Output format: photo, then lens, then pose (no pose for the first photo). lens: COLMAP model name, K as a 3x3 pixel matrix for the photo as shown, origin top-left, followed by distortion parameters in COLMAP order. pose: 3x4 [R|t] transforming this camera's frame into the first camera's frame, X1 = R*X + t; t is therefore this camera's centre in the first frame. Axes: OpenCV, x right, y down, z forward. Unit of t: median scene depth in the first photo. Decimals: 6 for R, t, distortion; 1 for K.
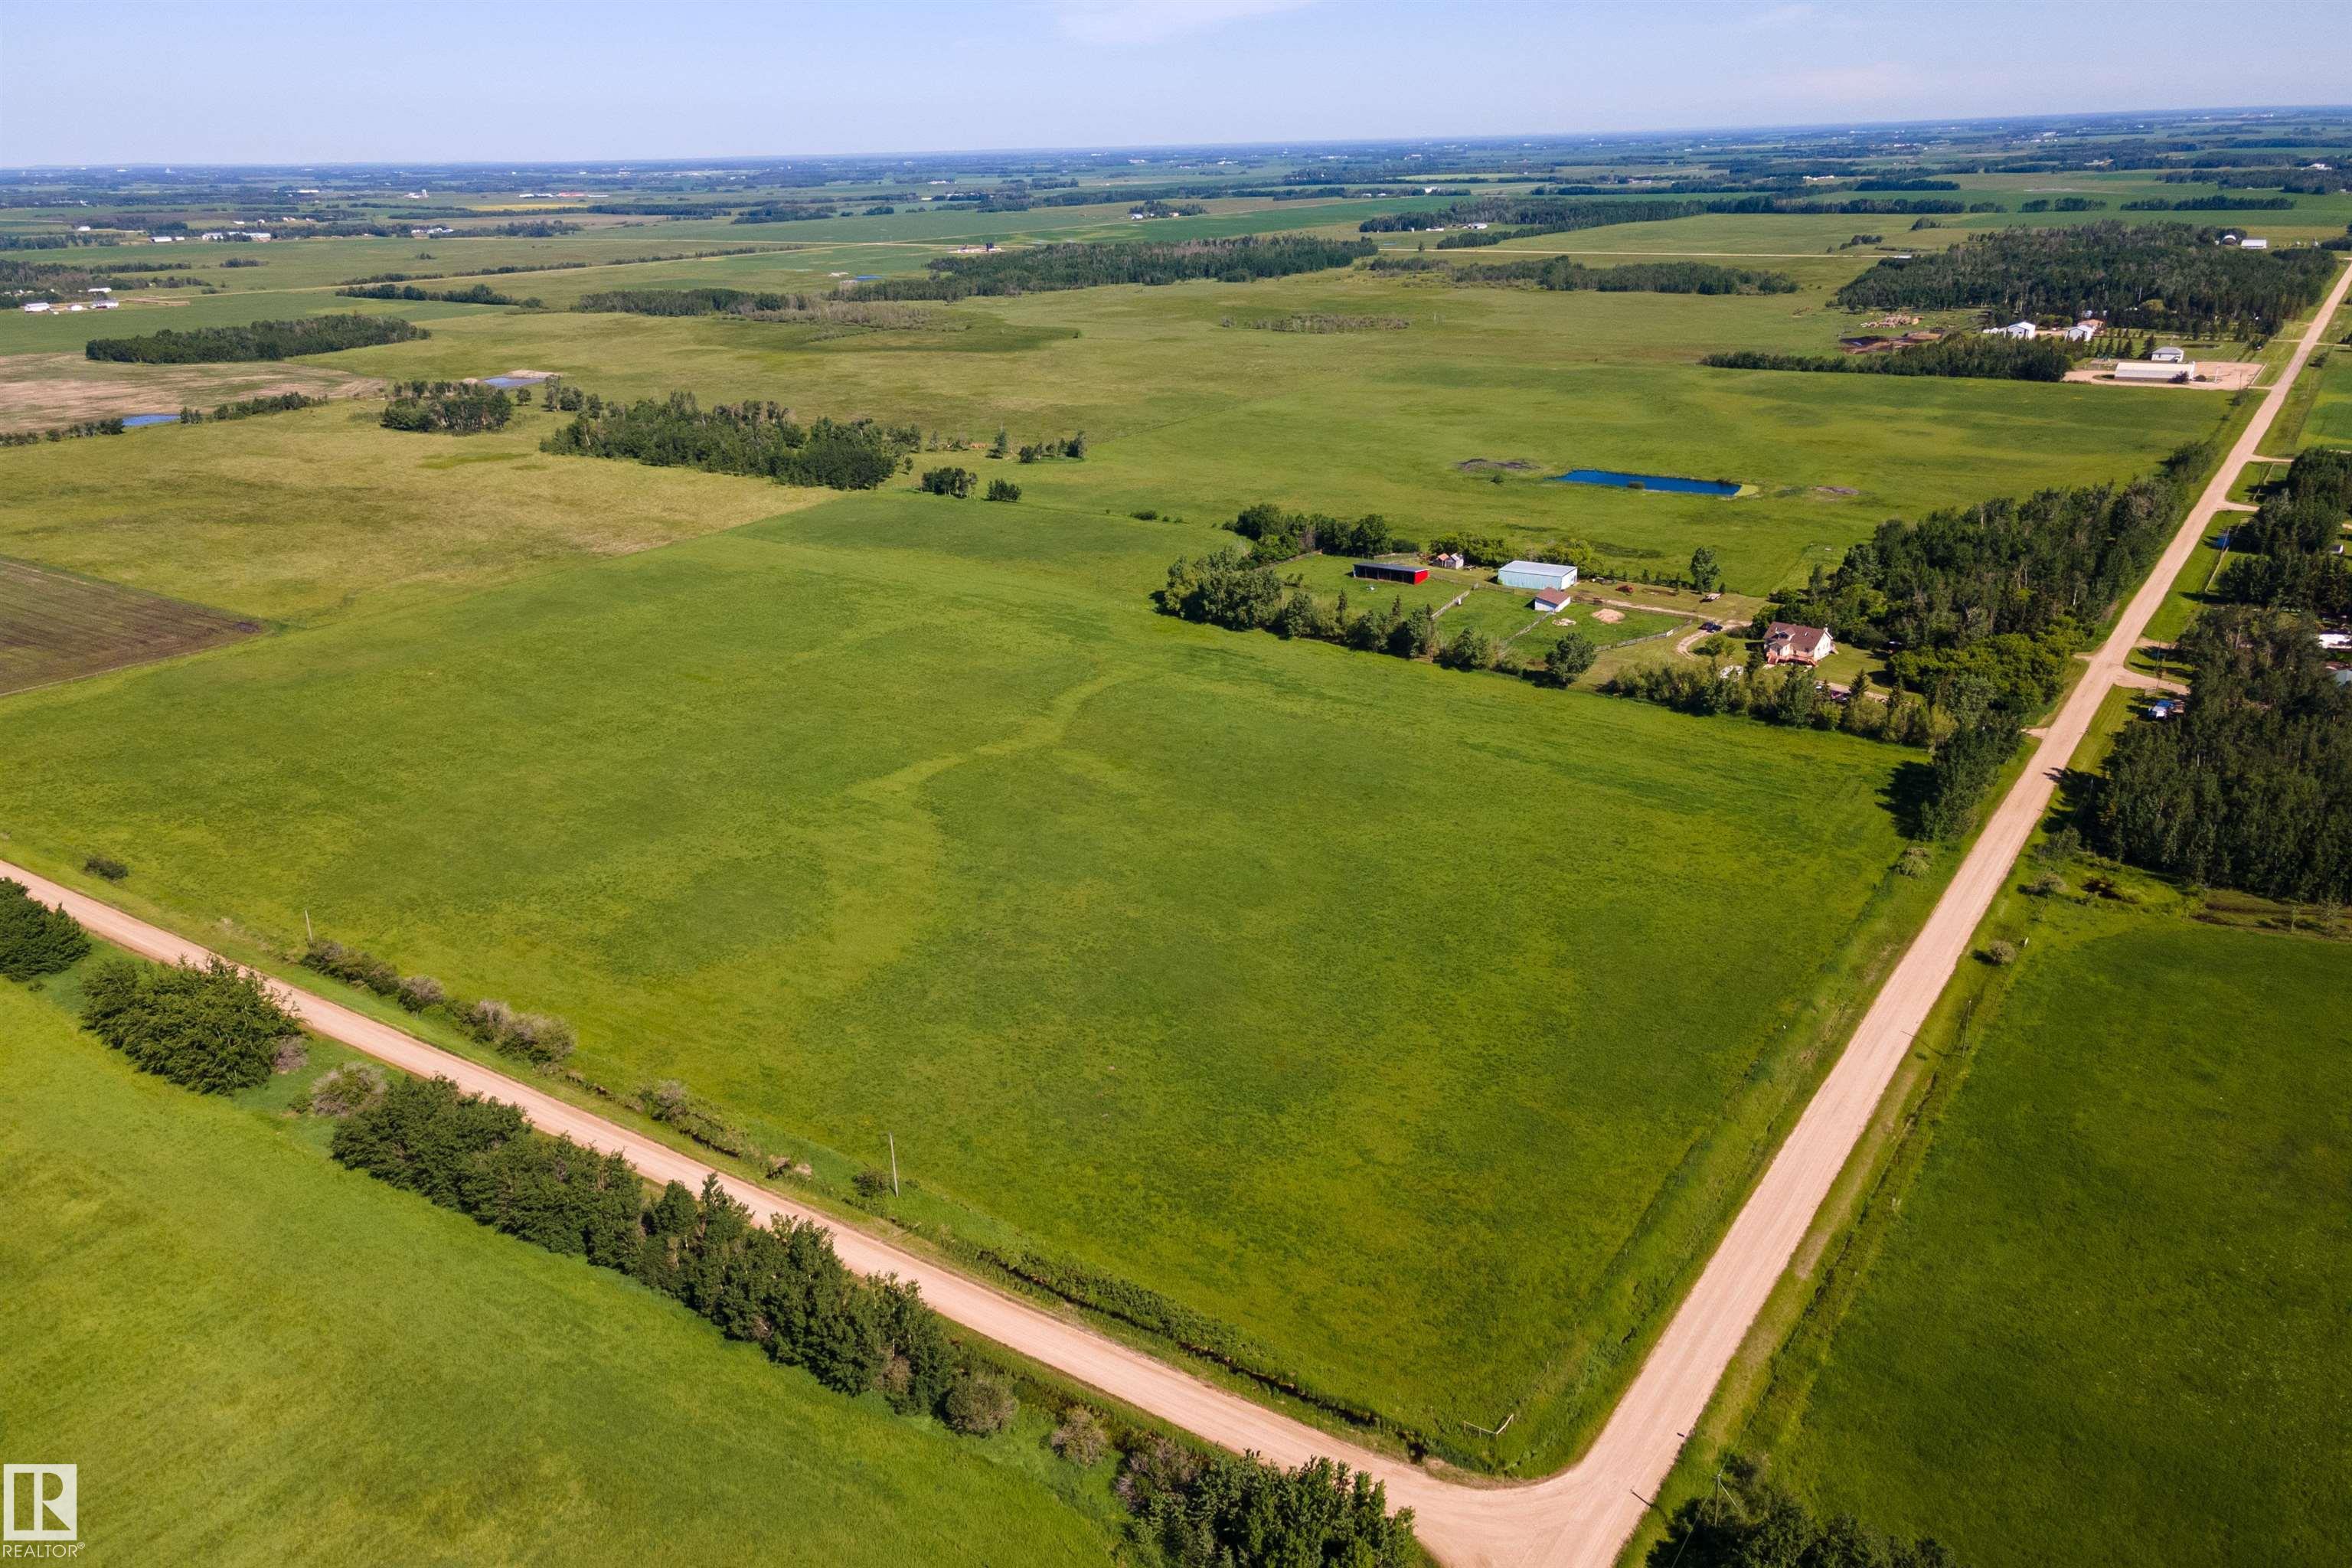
lens RADIAL K [[1706.0, 0, 1171.4], [0, 1706.0, 782.8], [0, 0, 1]] dist [0.028809, 0.029020]
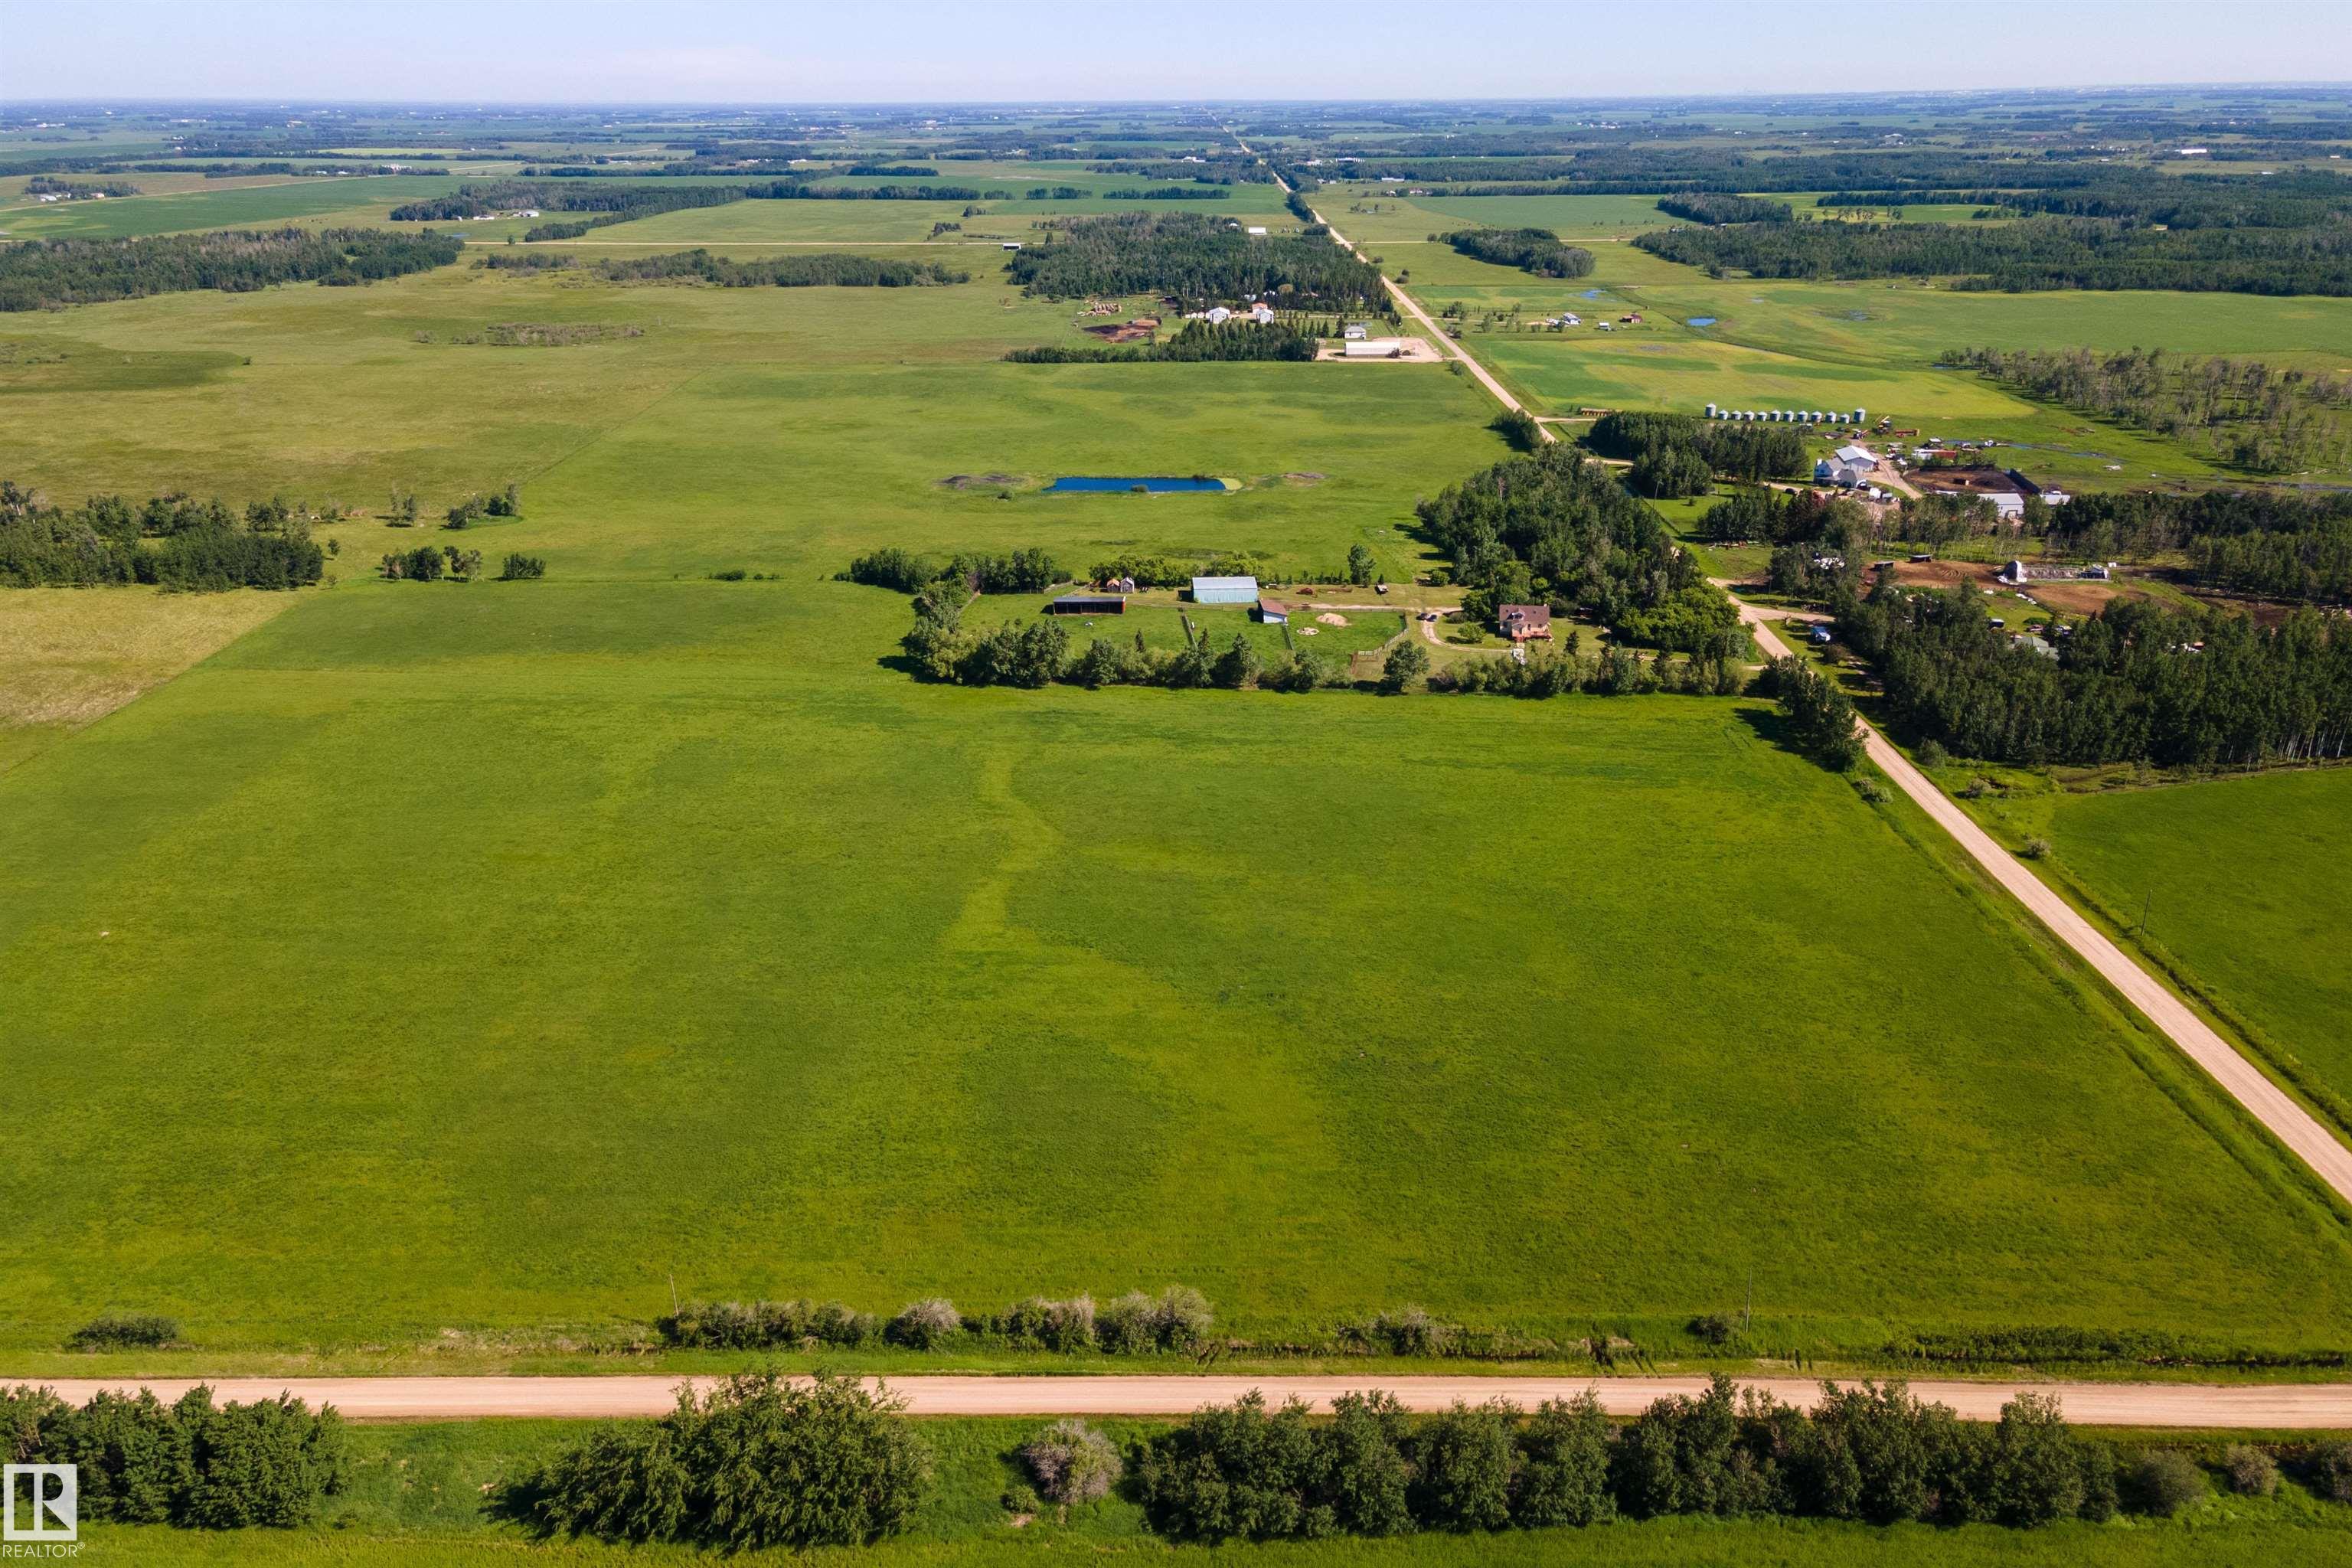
lens RADIAL K [[1706.0, 0, 1165.2], [0, 1706.0, 785.4], [0, 0, 1]] dist [0.028809, 0.029020]
pose [[0.830989, -0.190935, 0.522494, -0.420996], [0.183320, 0.980778, 0.066847, -0.089013], [-0.525214, 0.040234, 0.850018, 0.160117]]
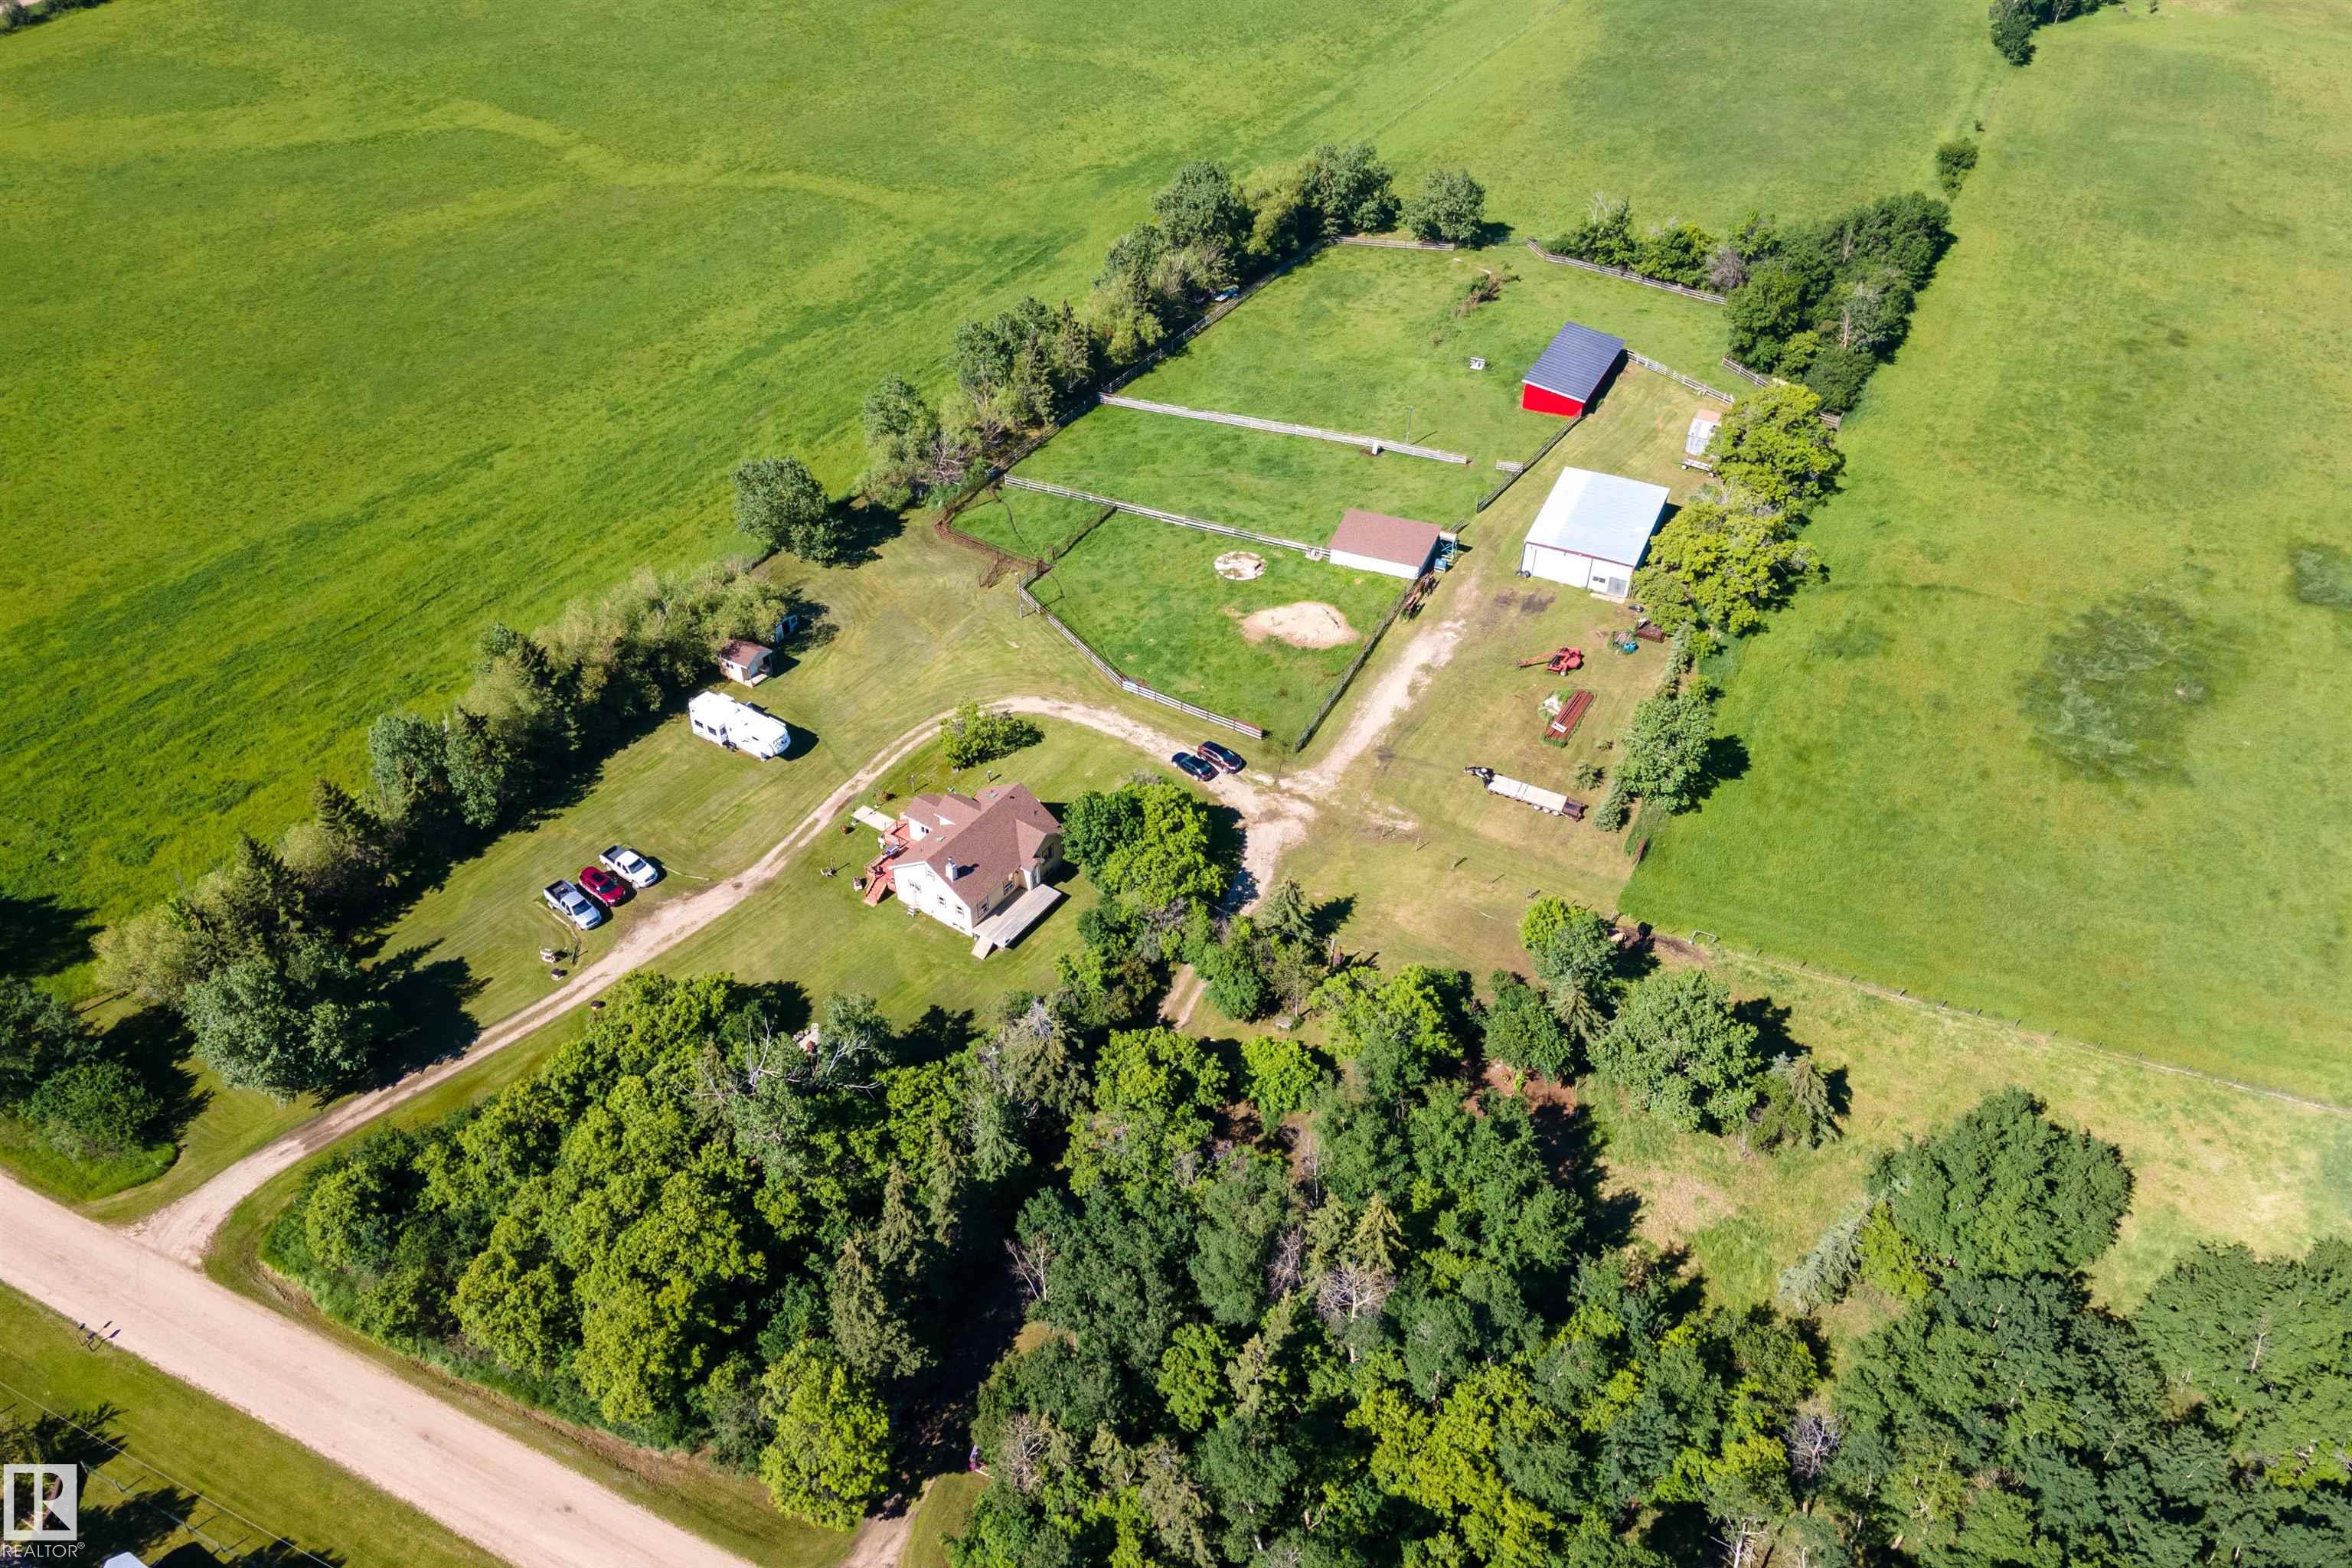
lens RADIAL K [[1706.0, 0, 1168.6], [0, 1706.0, 790.0], [0, 0, 1]] dist [0.028809, 0.029020]
pose [[0.139509, 0.654268, -0.743284, 0.604384], [-0.364274, 0.731897, 0.575874, -0.303986], [0.920783, 0.190419, 0.340439, 0.864785]]
